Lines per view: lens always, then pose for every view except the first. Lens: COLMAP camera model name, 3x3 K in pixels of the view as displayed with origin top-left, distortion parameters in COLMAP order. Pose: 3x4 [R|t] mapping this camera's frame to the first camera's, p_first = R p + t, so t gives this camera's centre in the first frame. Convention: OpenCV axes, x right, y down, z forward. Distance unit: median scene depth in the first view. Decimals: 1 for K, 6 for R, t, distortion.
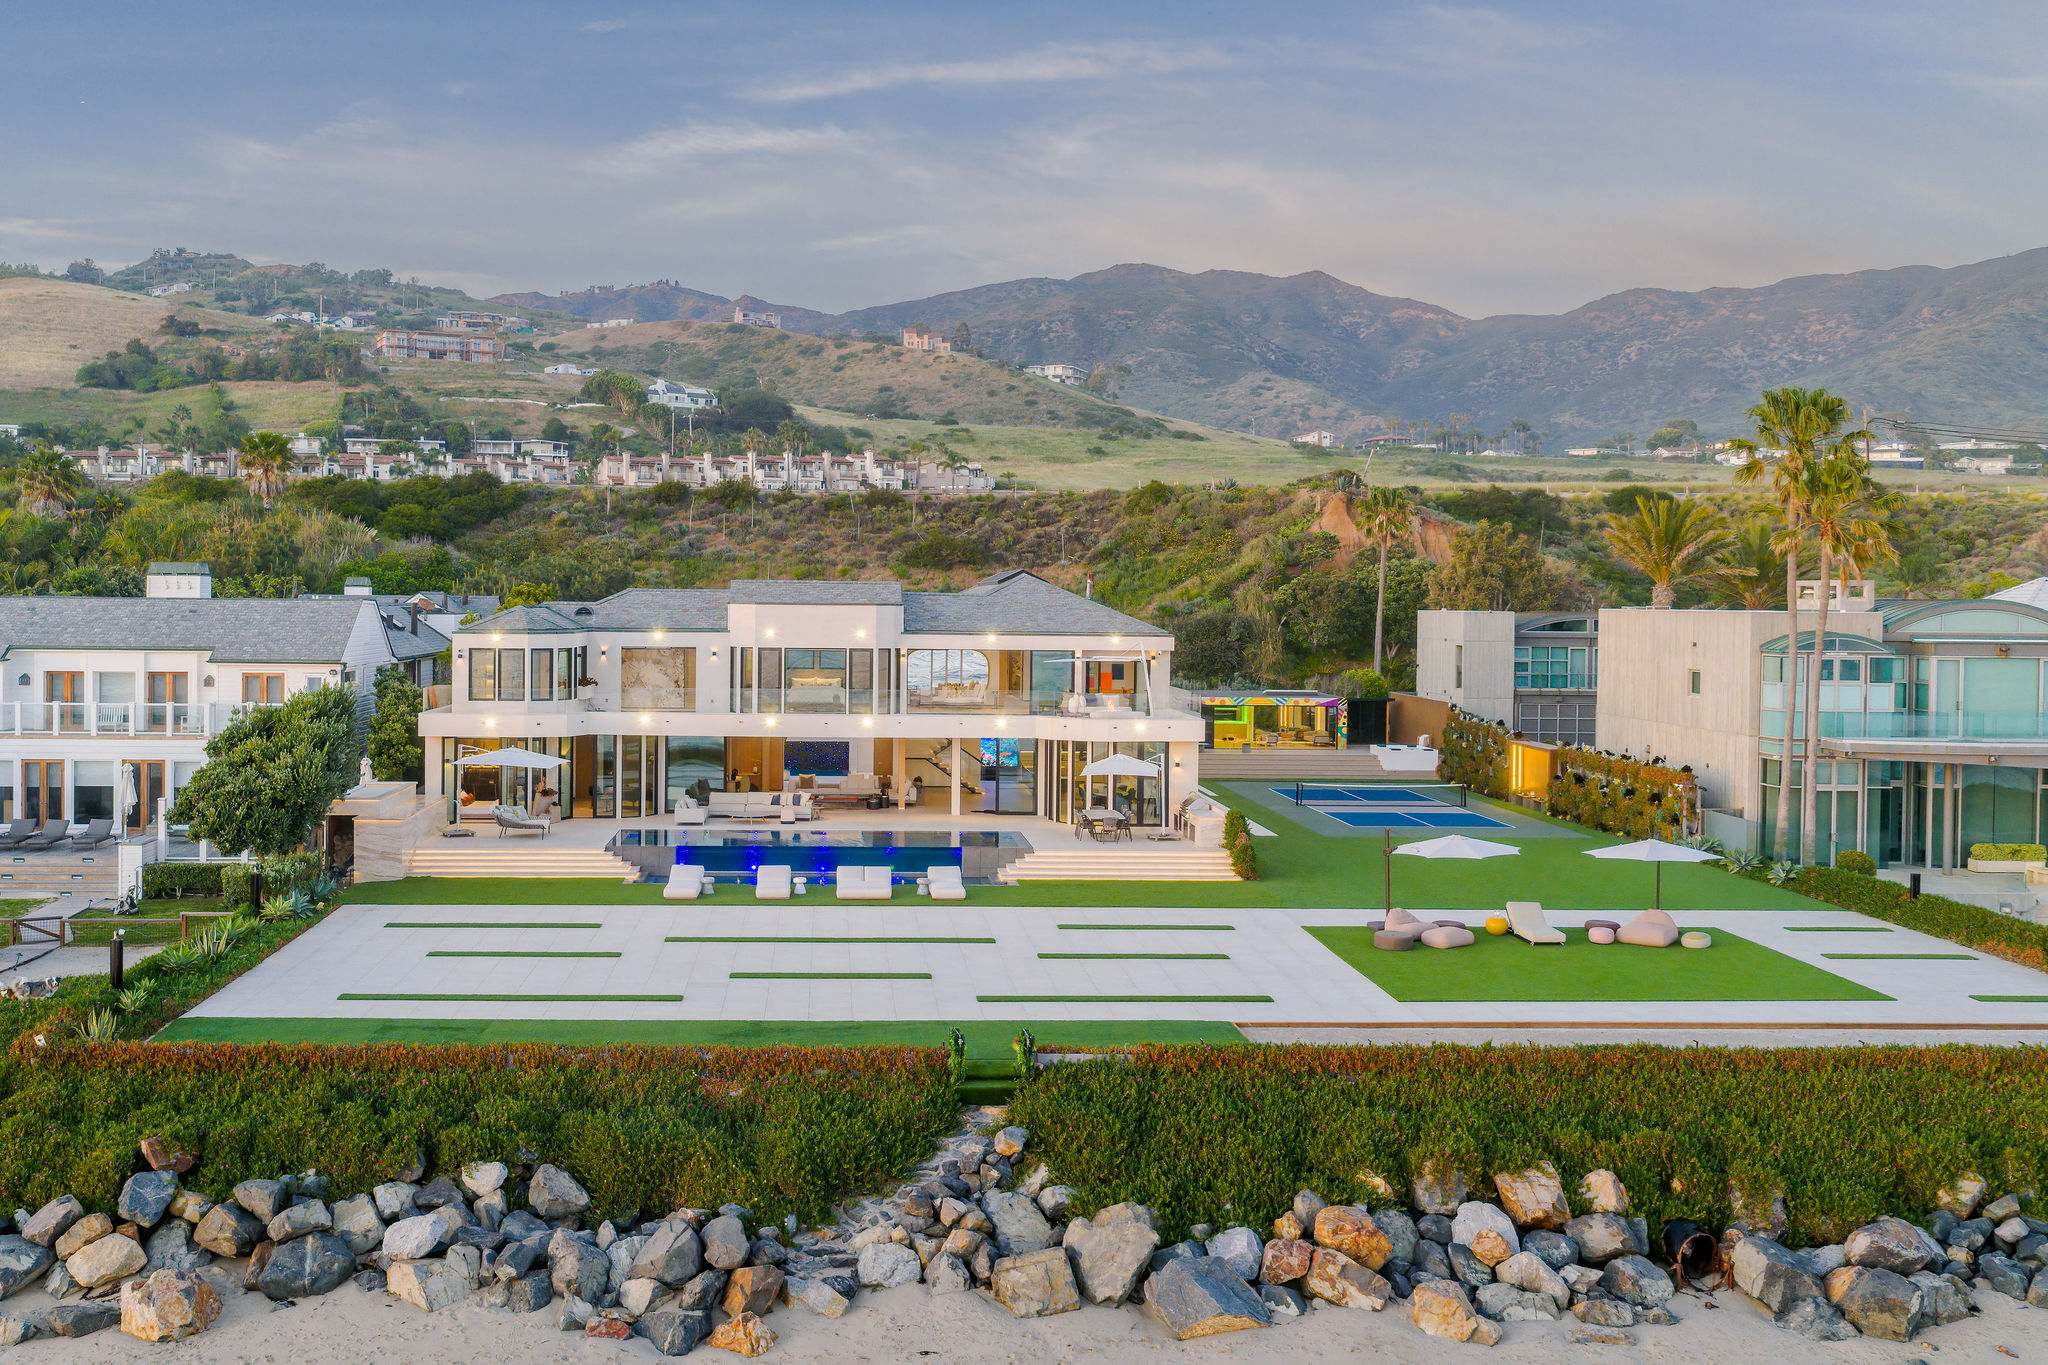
lens RADIAL K [[1745.0, 0, 917.3], [0, 1745.0, 684.7], [0, 0, 1]] dist [-0.003170, -0.002351]
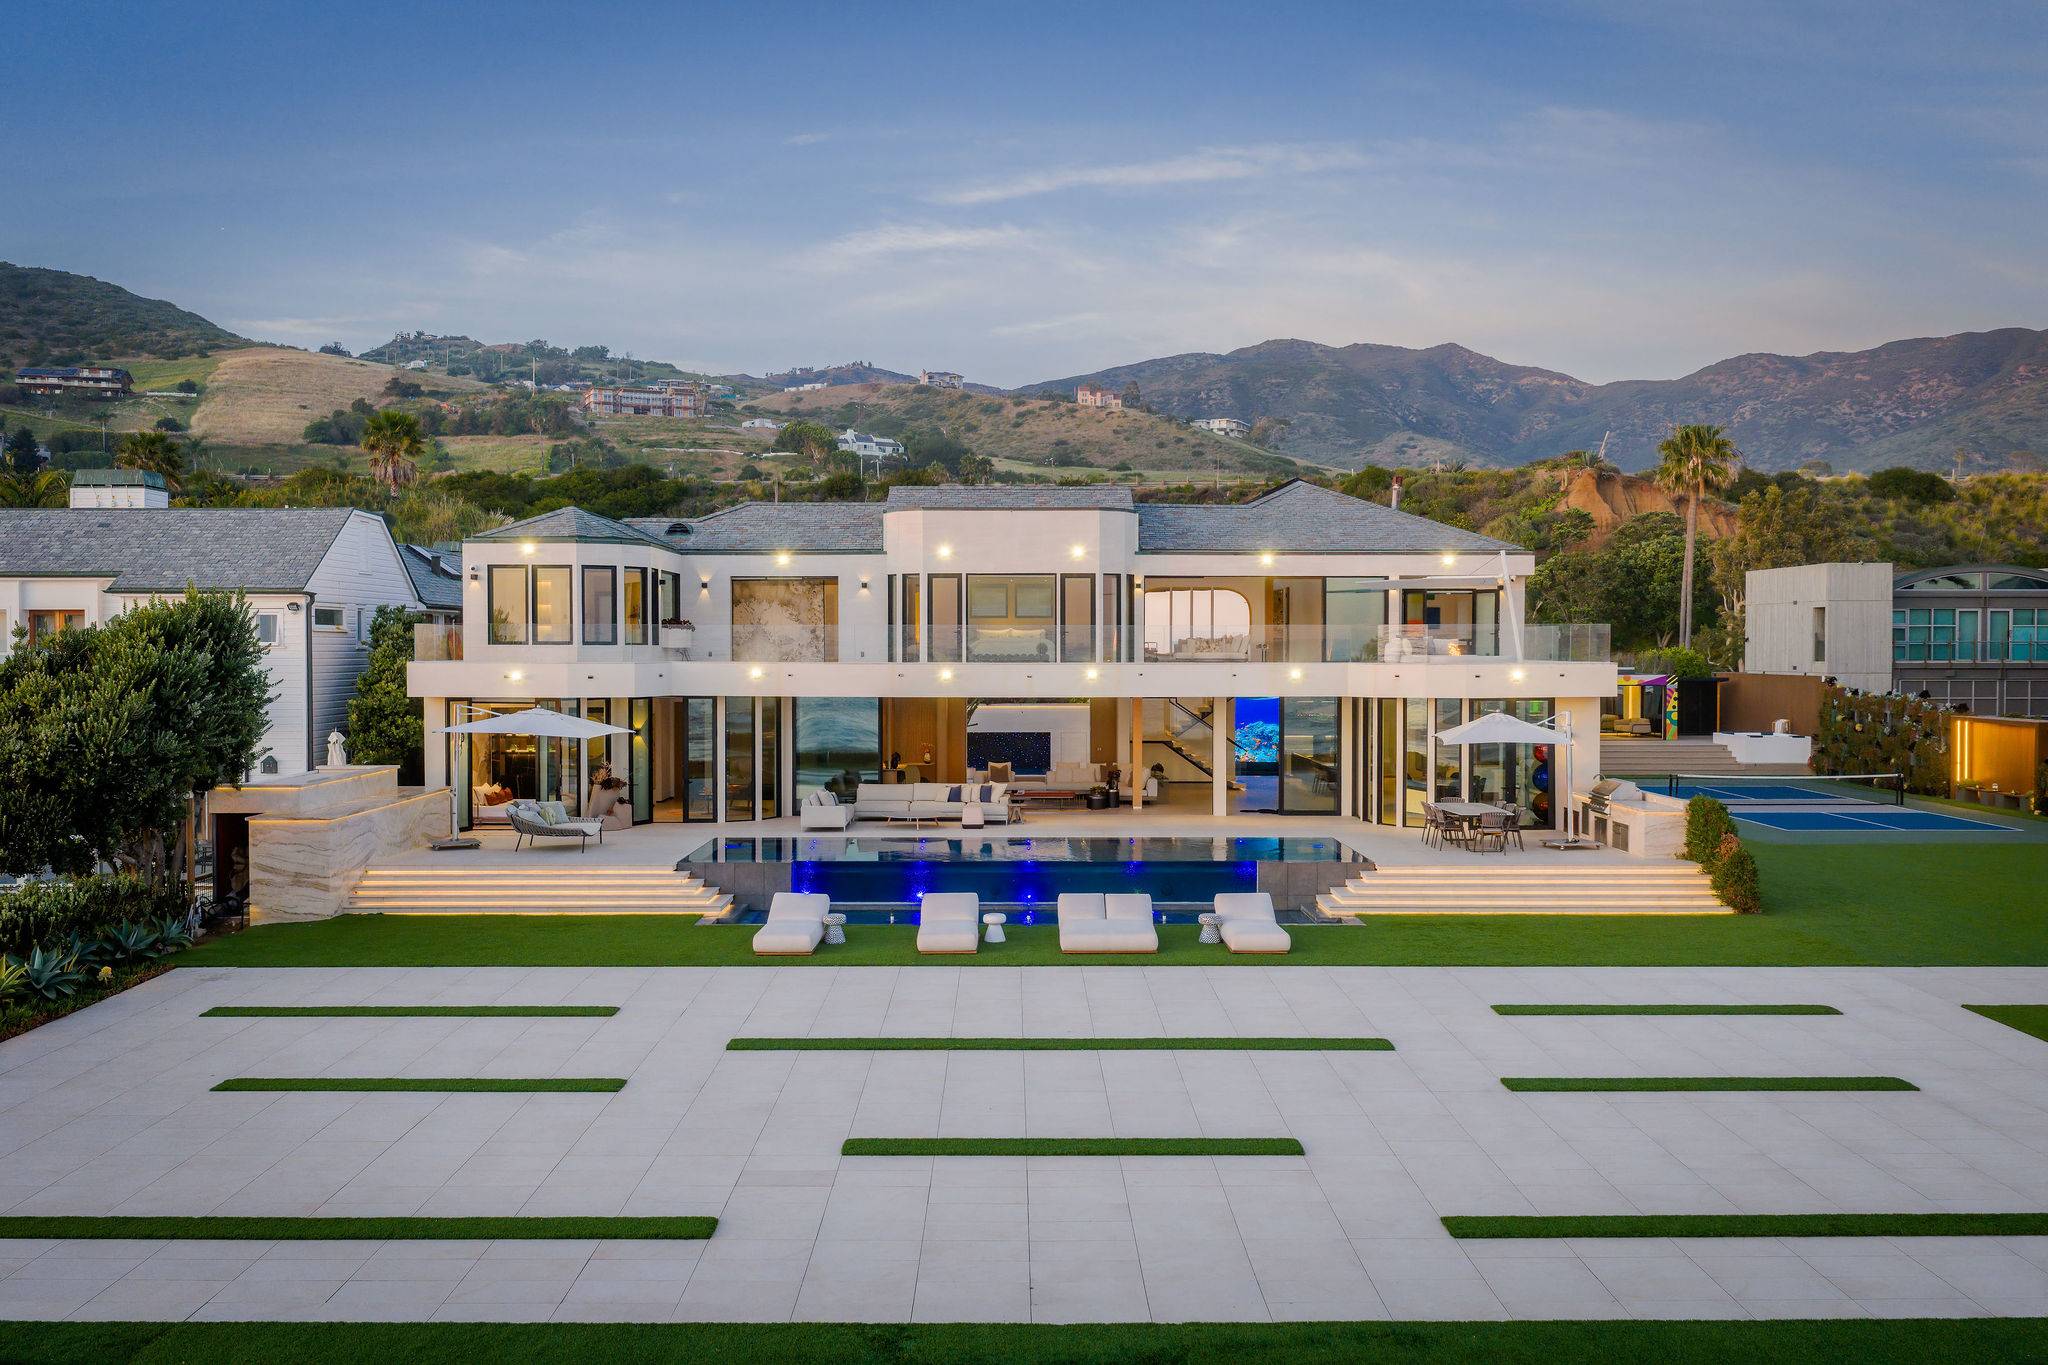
lens RADIAL K [[1662.1, 0, 1030.1], [0, 1662.1, 731.4], [0, 0, 1]] dist [-0.004592, -0.003481]
pose [[0.999167, -0.008856, -0.039843, -0.026715], [0.009229, 0.999915, 0.009195, 0.036506], [0.039759, -0.009555, 0.999164, 0.364730]]
